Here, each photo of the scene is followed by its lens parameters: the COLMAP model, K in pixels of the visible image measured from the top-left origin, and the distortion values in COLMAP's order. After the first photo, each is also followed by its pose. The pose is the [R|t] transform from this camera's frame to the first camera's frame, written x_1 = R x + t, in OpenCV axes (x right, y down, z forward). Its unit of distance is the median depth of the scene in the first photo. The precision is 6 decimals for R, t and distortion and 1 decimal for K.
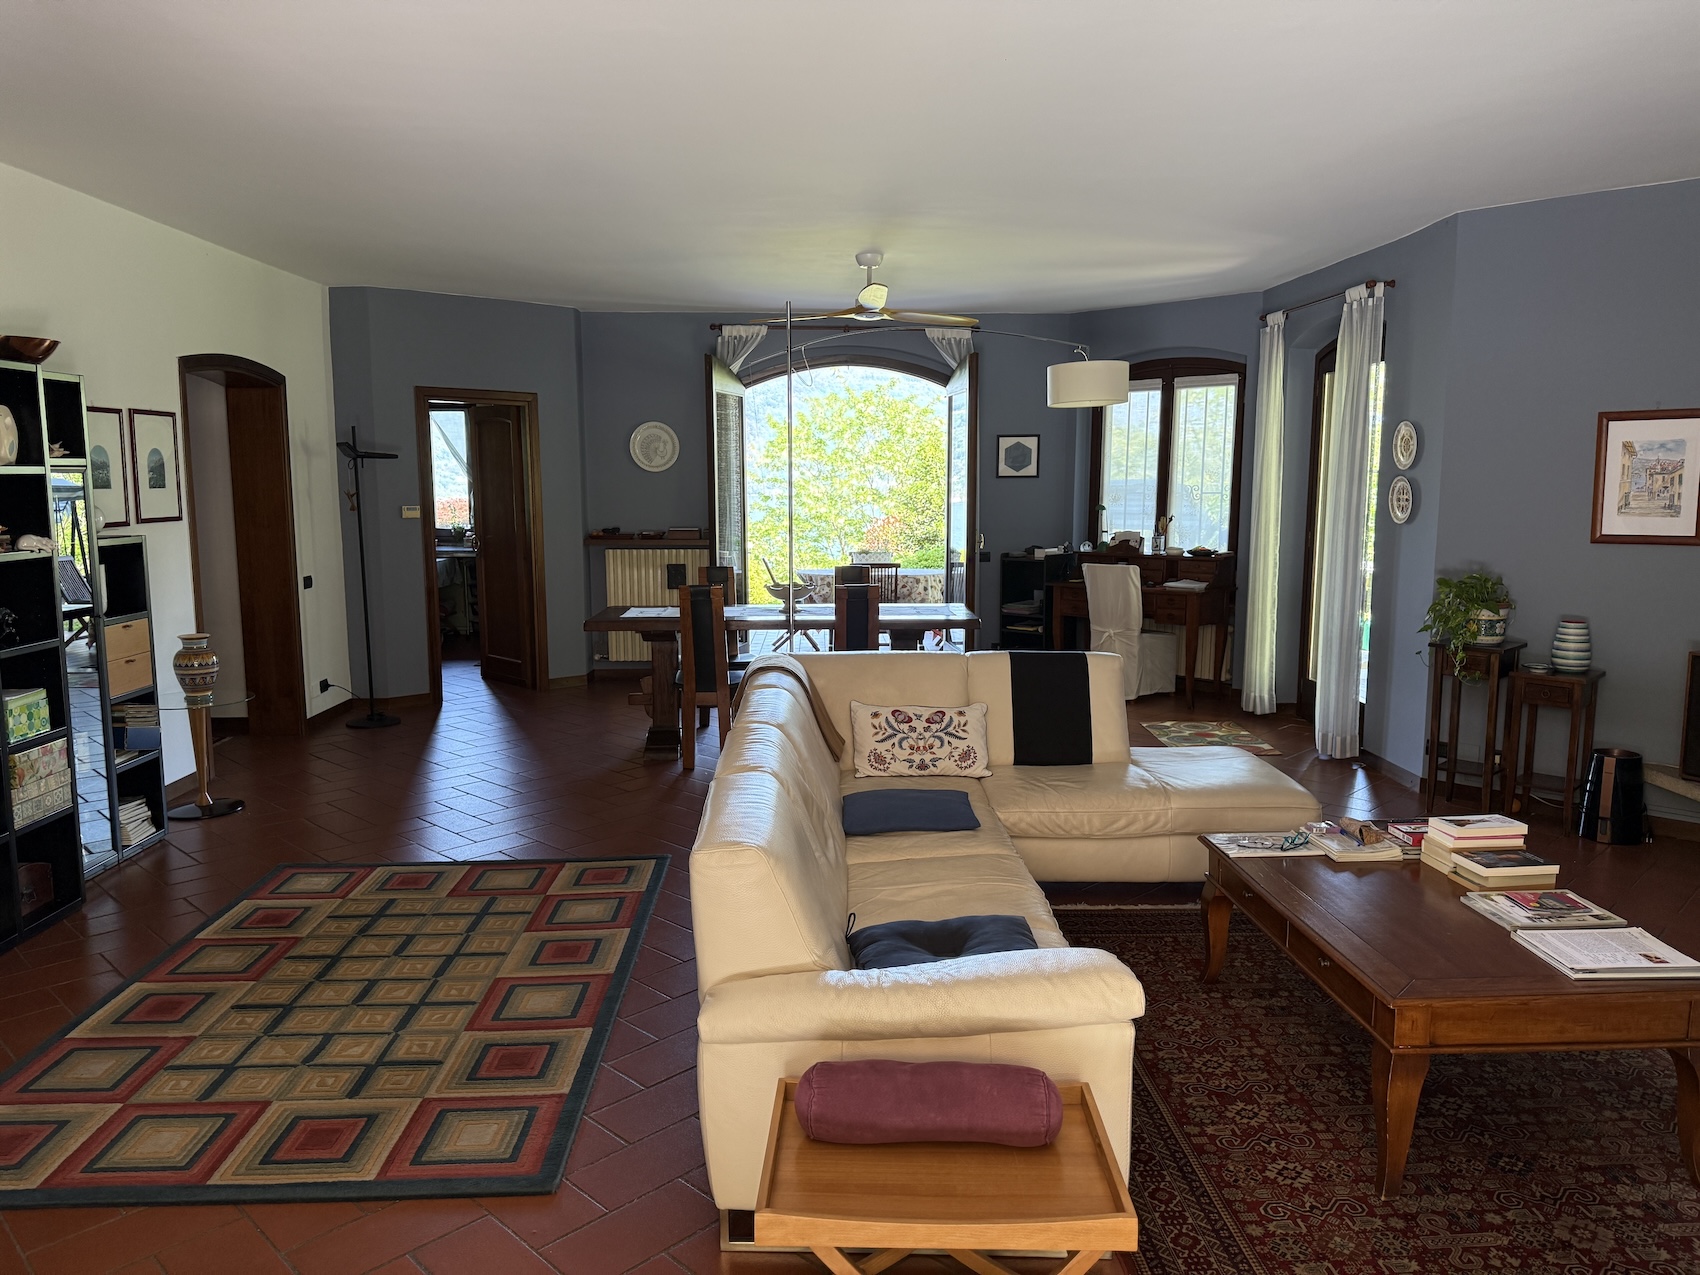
lens RADIAL K [[1201.6, 0, 850.0], [0, 1201.6, 637.5], [0, 0, 1]] dist [0.009118, 0.002015]
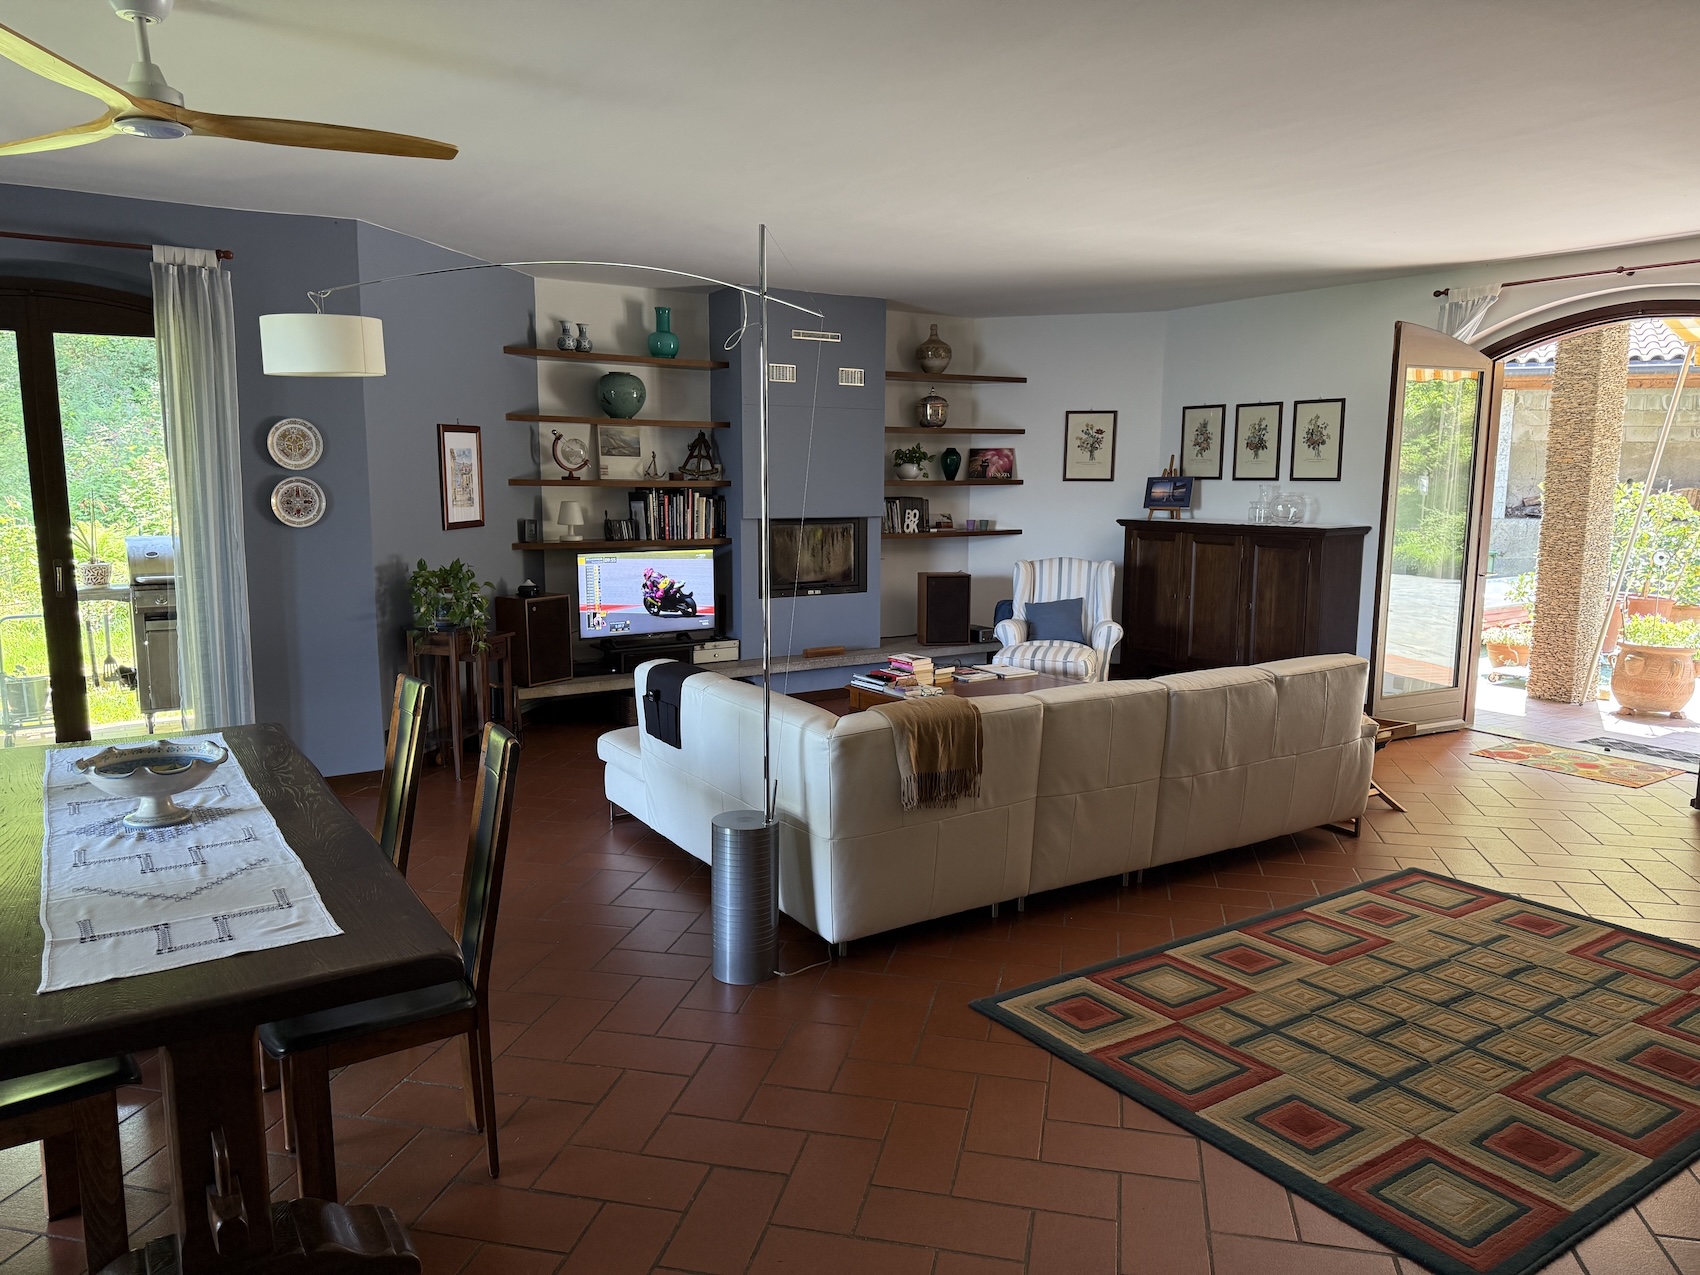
lens RADIAL K [[1201.6, 0, 850.0], [0, 1201.6, 637.5], [0, 0, 1]] dist [0.009118, 0.002015]
pose [[-0.520344, -0.121114, 0.845325, -0.692056], [0.114898, 0.970961, 0.209840, -0.193475], [-0.846192, 0.206315, -0.491318, 1.353708]]
